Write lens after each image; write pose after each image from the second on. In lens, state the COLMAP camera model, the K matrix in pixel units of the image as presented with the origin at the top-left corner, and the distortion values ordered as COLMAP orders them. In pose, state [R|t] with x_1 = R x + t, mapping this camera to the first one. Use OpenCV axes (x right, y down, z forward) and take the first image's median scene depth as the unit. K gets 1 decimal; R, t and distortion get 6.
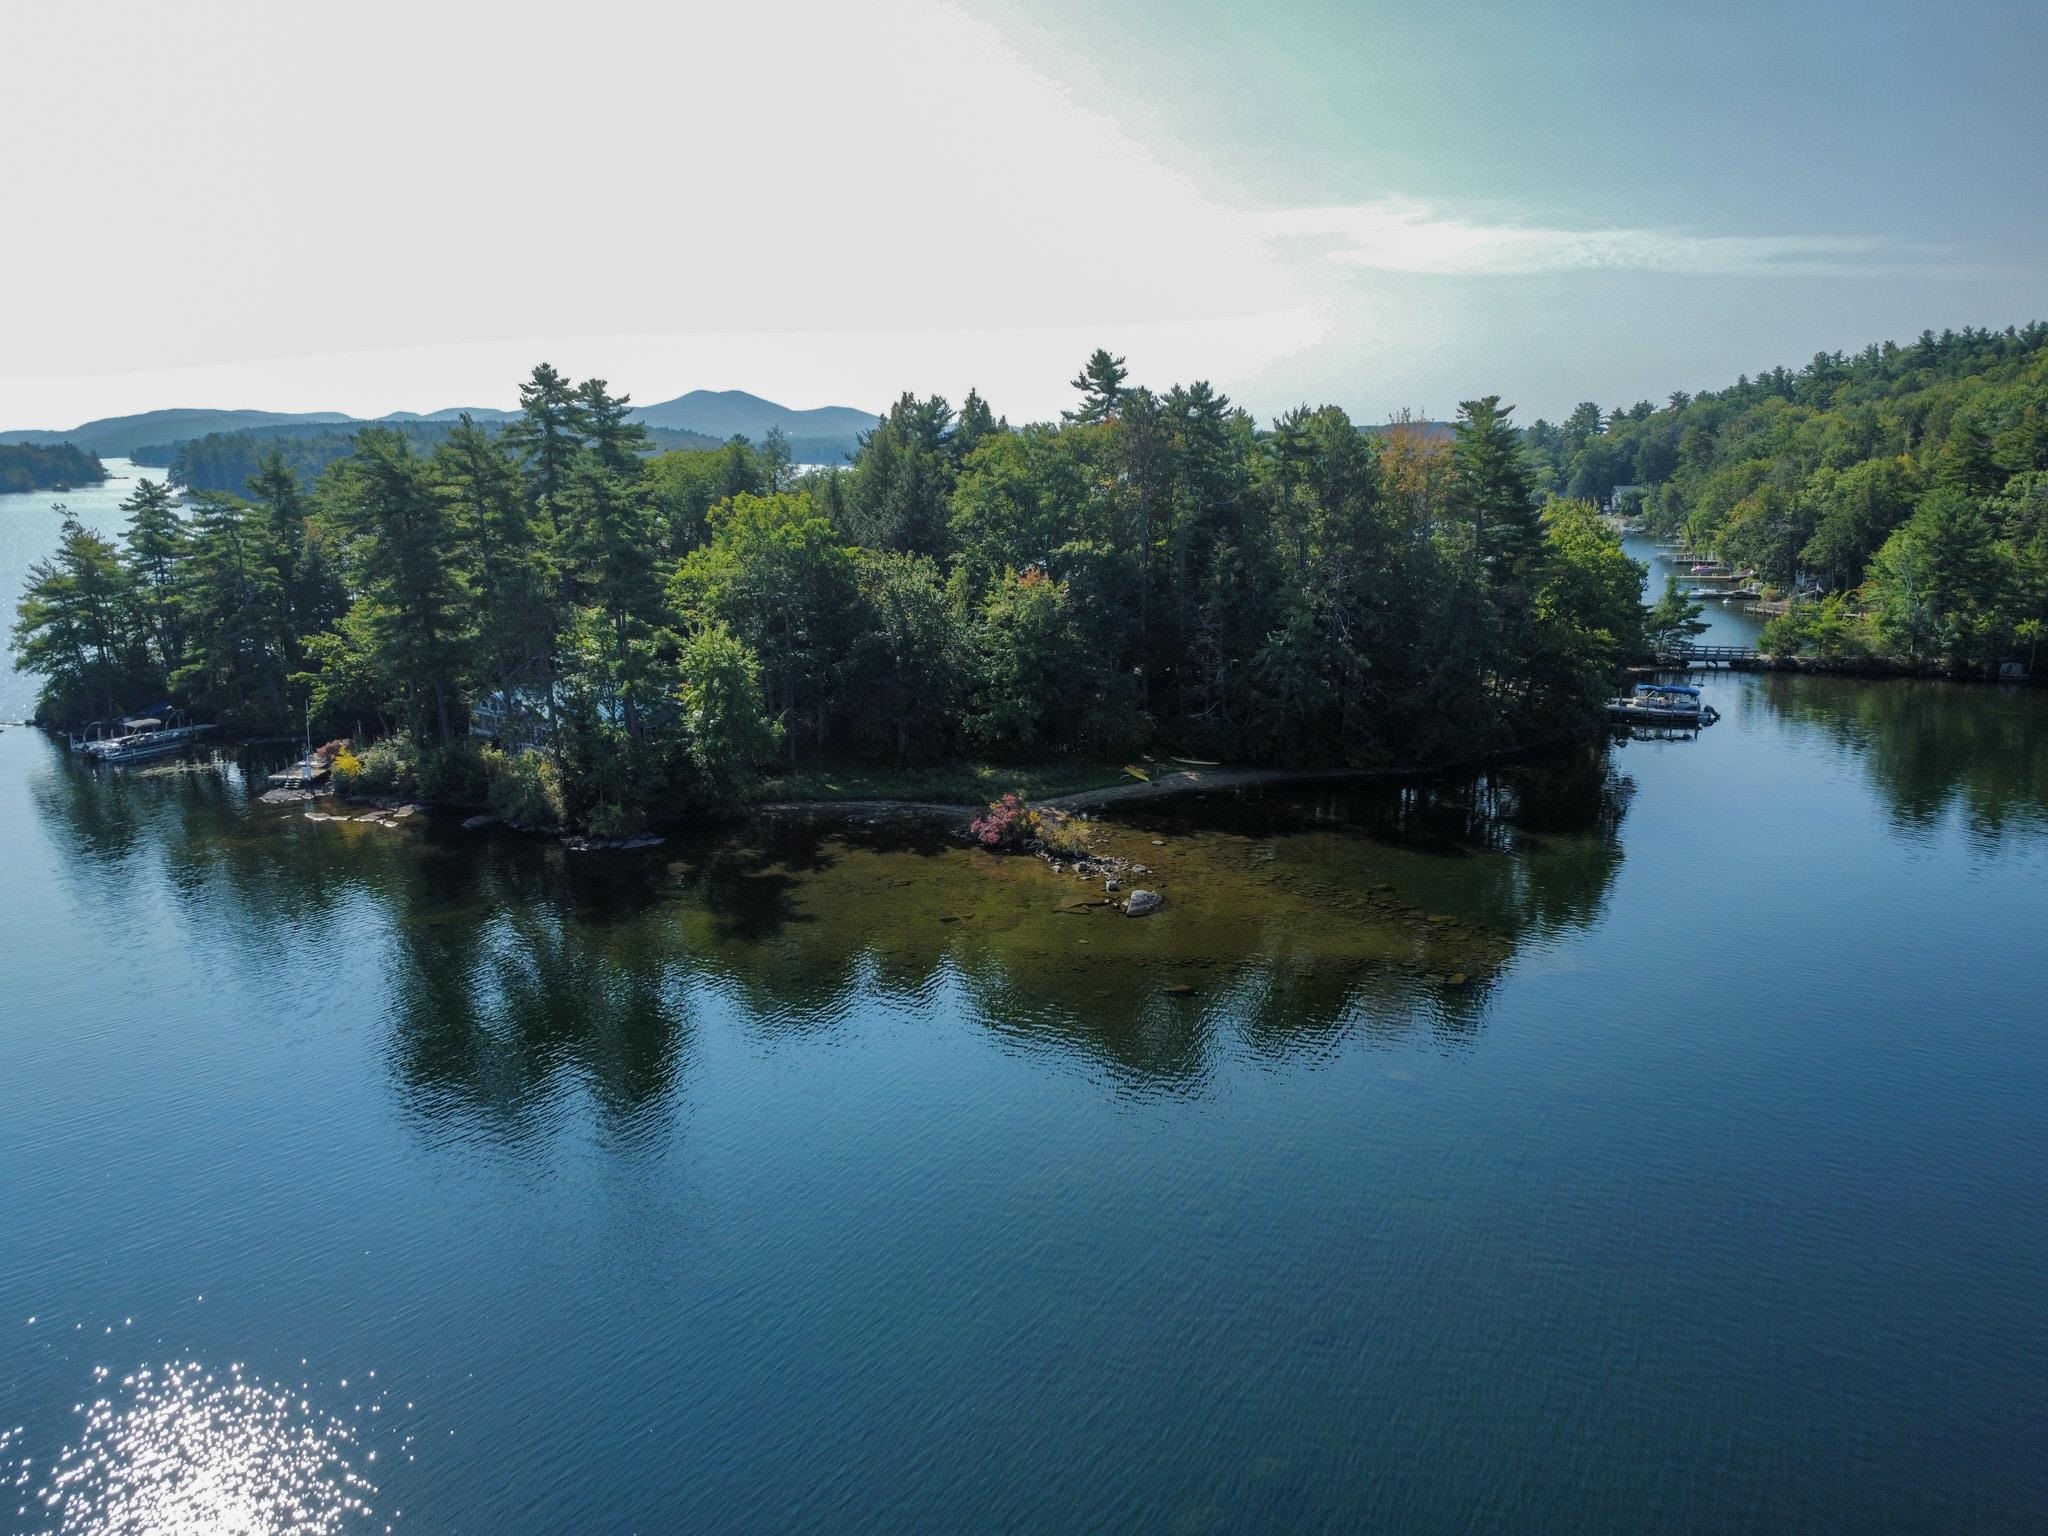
lens RADIAL K [[1543.2, 0, 1025.7], [0, 1543.2, 752.7], [0, 0, 1]] dist [0.002235, 0.006941]
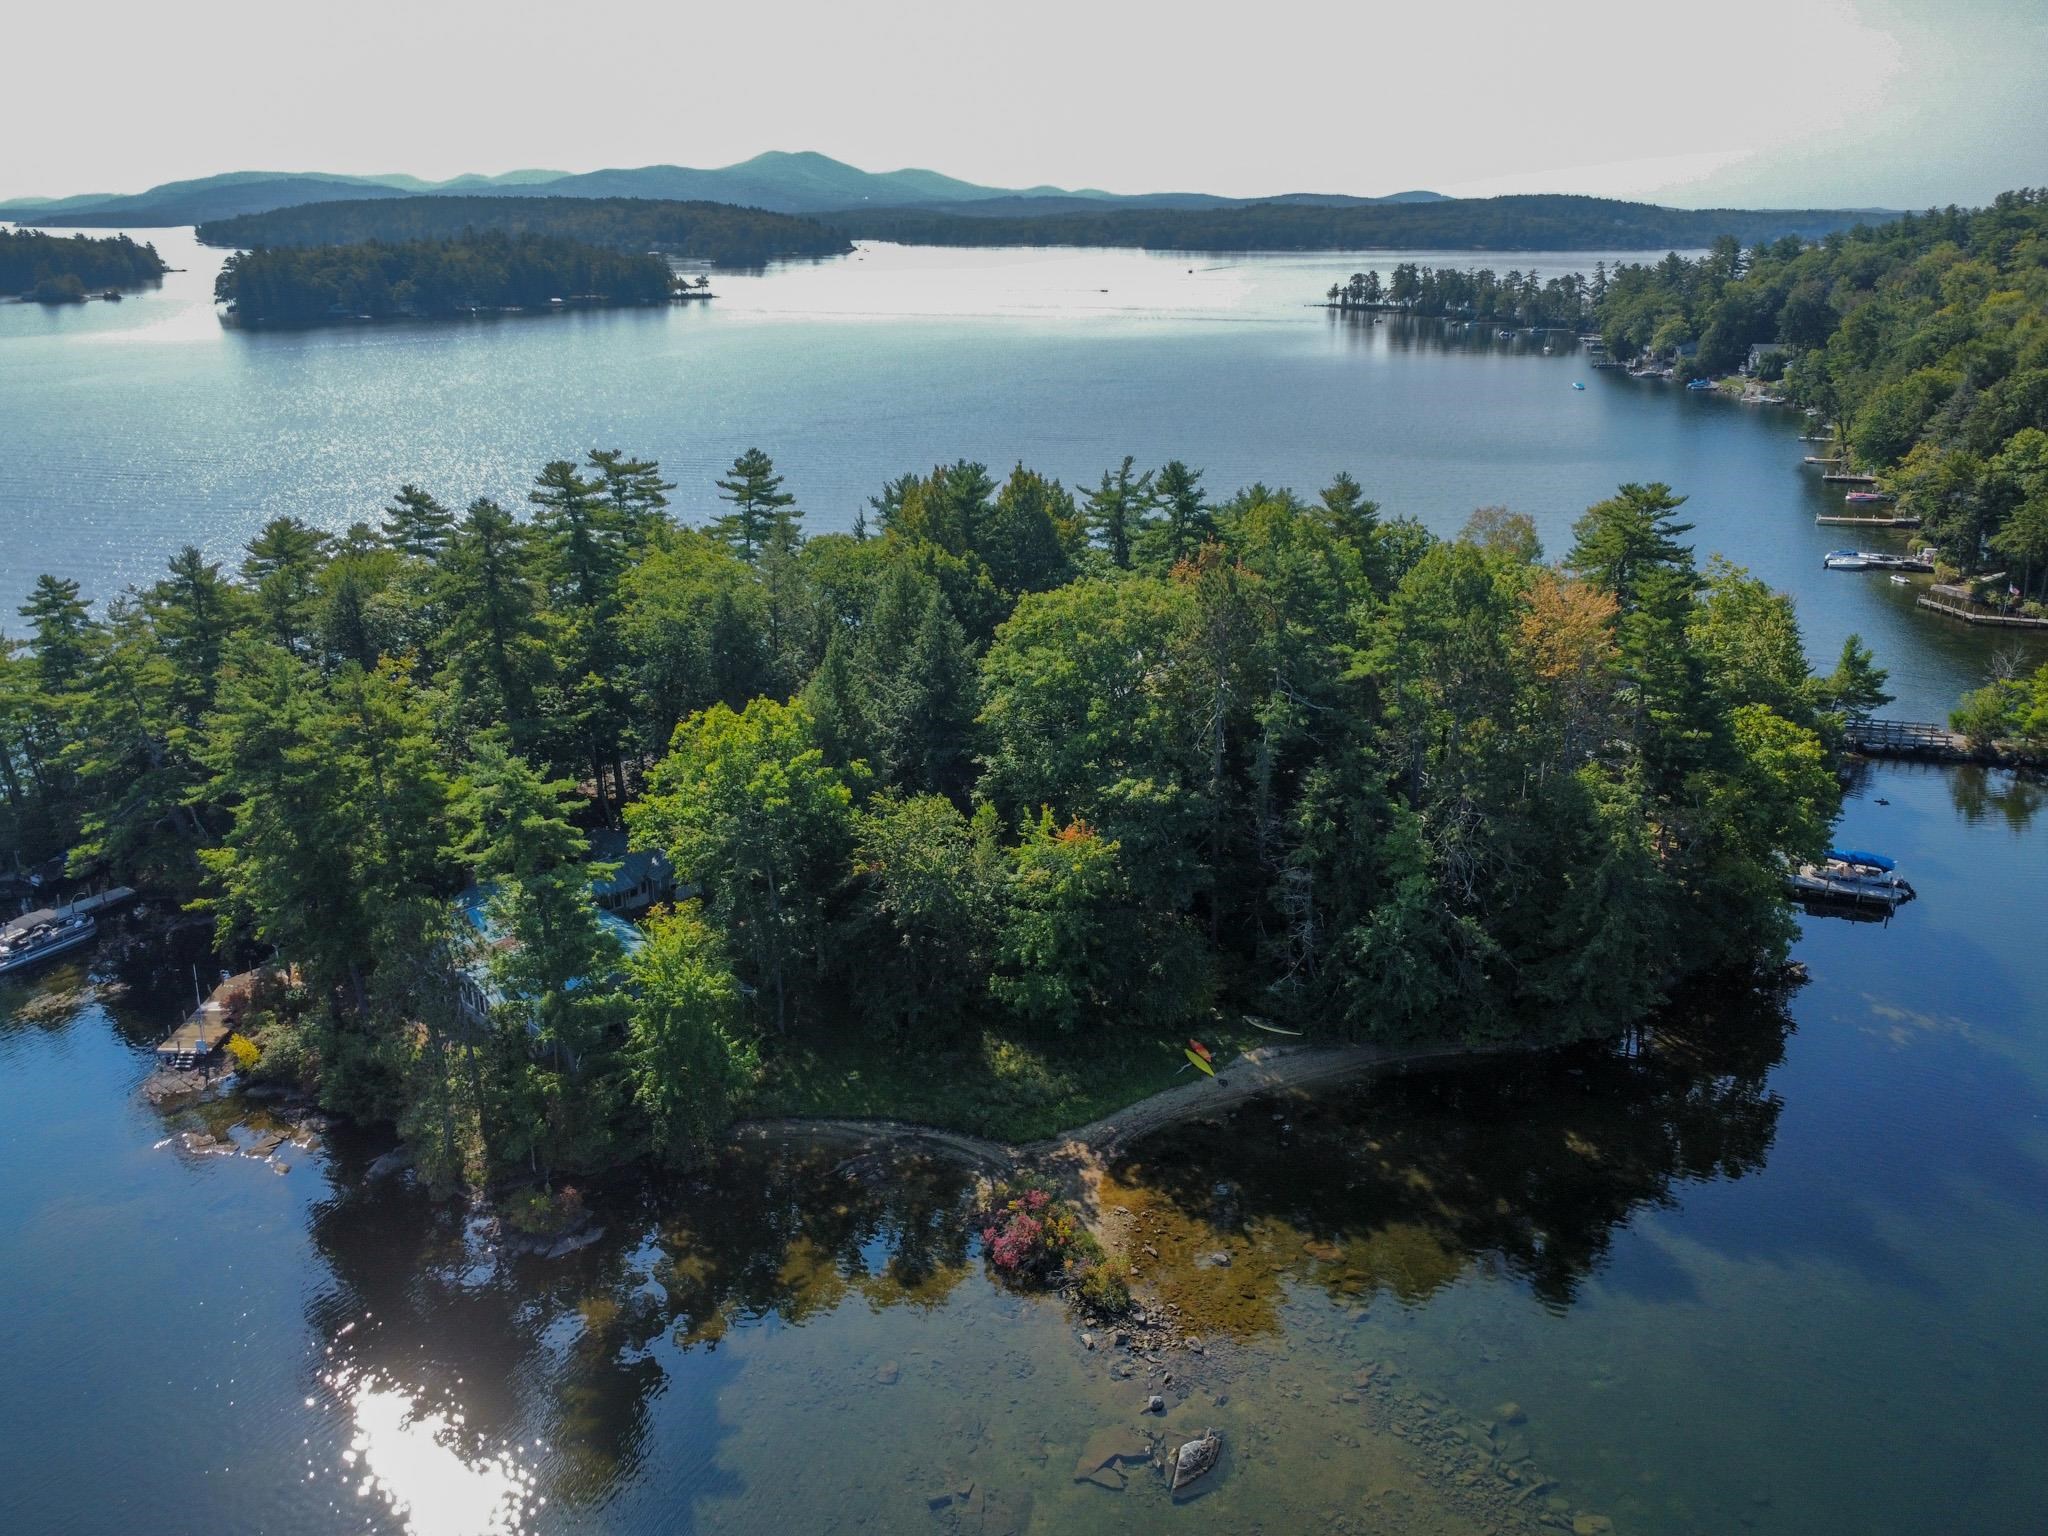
lens RADIAL K [[1543.2, 0, 1025.7], [0, 1543.2, 752.7], [0, 0, 1]] dist [0.002235, 0.006941]
pose [[0.998635, 0.021043, -0.047810, 0.013444], [-0.013992, 0.989580, 0.143300, -0.223597], [0.050327, -0.142435, 0.988524, 0.182018]]
